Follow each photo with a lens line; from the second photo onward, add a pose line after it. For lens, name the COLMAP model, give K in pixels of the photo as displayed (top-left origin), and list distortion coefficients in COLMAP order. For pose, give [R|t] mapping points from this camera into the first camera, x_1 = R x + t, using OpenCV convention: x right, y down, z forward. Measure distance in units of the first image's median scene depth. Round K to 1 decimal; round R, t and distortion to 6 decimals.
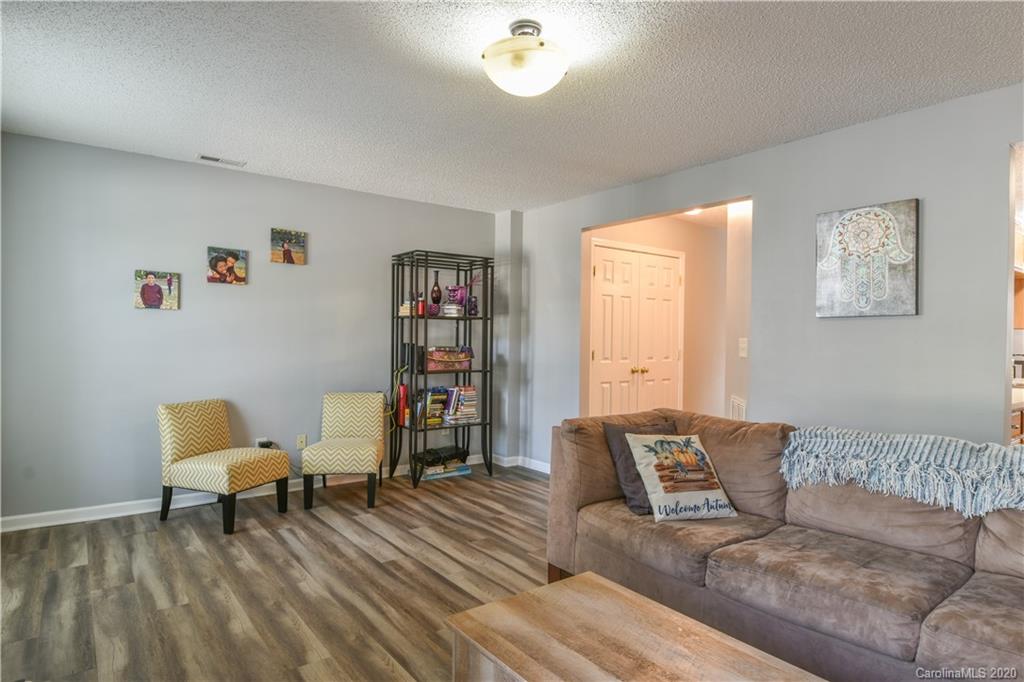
lens RADIAL K [[574.3, 0, 508.0], [0, 574.3, 337.9], [0, 0, 1]] dist [-0.013406, -0.002553]
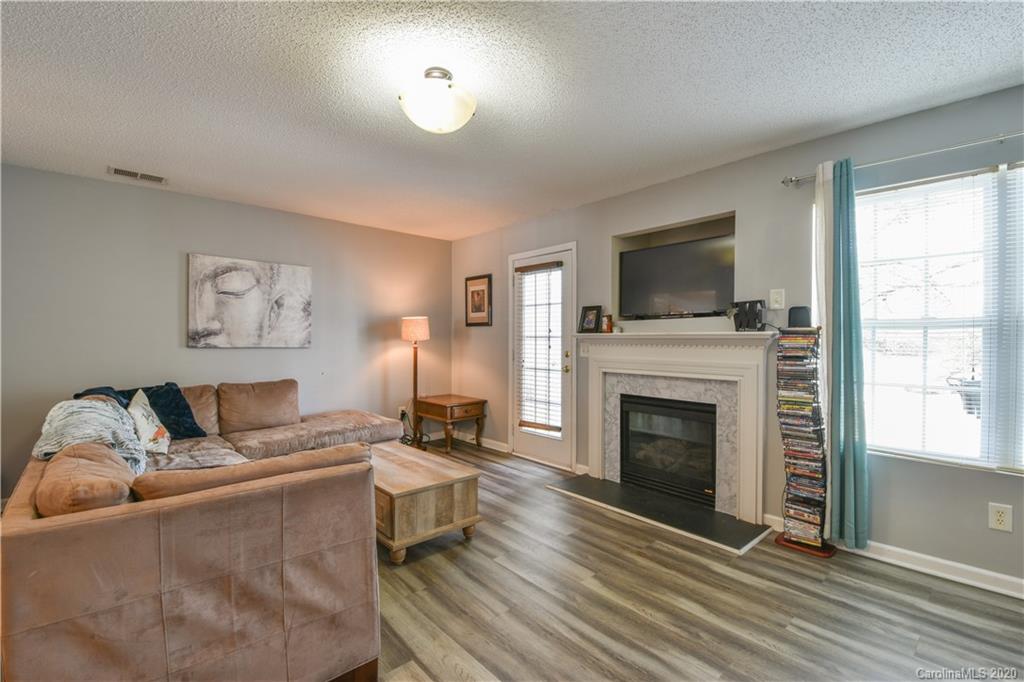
lens RADIAL K [[448.3, 0, 521.9], [0, 448.3, 336.9], [0, 0, 1]] dist [-0.010954, -0.004122]
pose [[-0.993358, -0.018453, -0.113576, -0.038115], [-0.017407, 0.999796, -0.010196, 0.000665], [0.113741, -0.008151, -0.993477, 1.639874]]
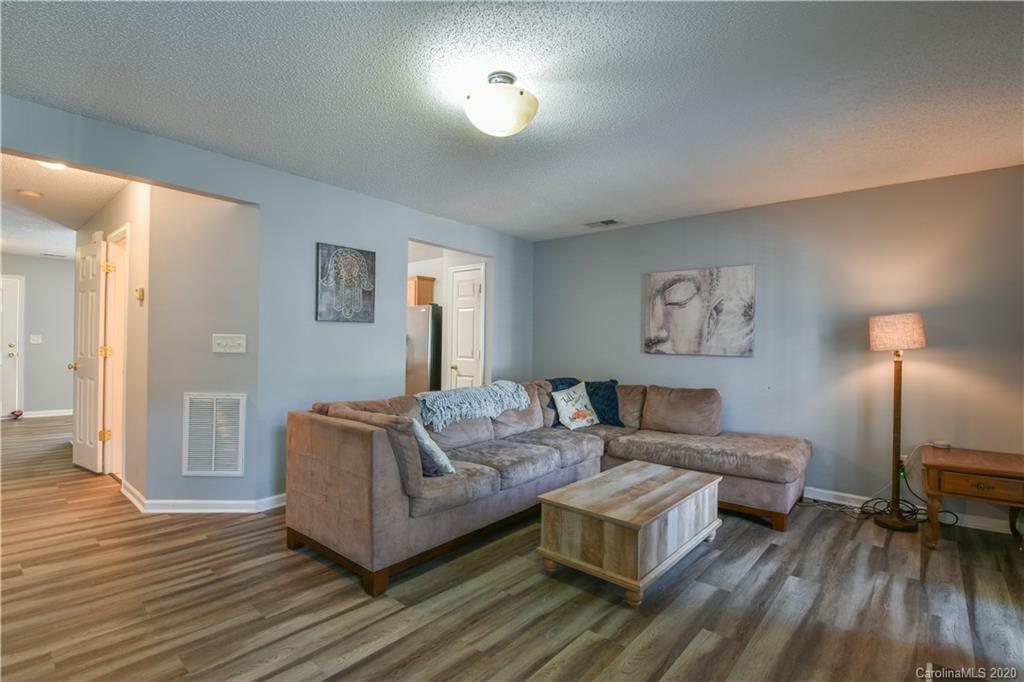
lens RADIAL K [[480.5, 0, 514.5], [0, 480.5, 342.2], [0, 0, 1]] dist [-0.020040, -0.003165]
pose [[-0.222423, -0.013049, 0.974863, -0.793866], [-0.021808, 0.999727, 0.008406, -0.006463], [-0.974706, -0.019390, -0.222647, 1.001114]]
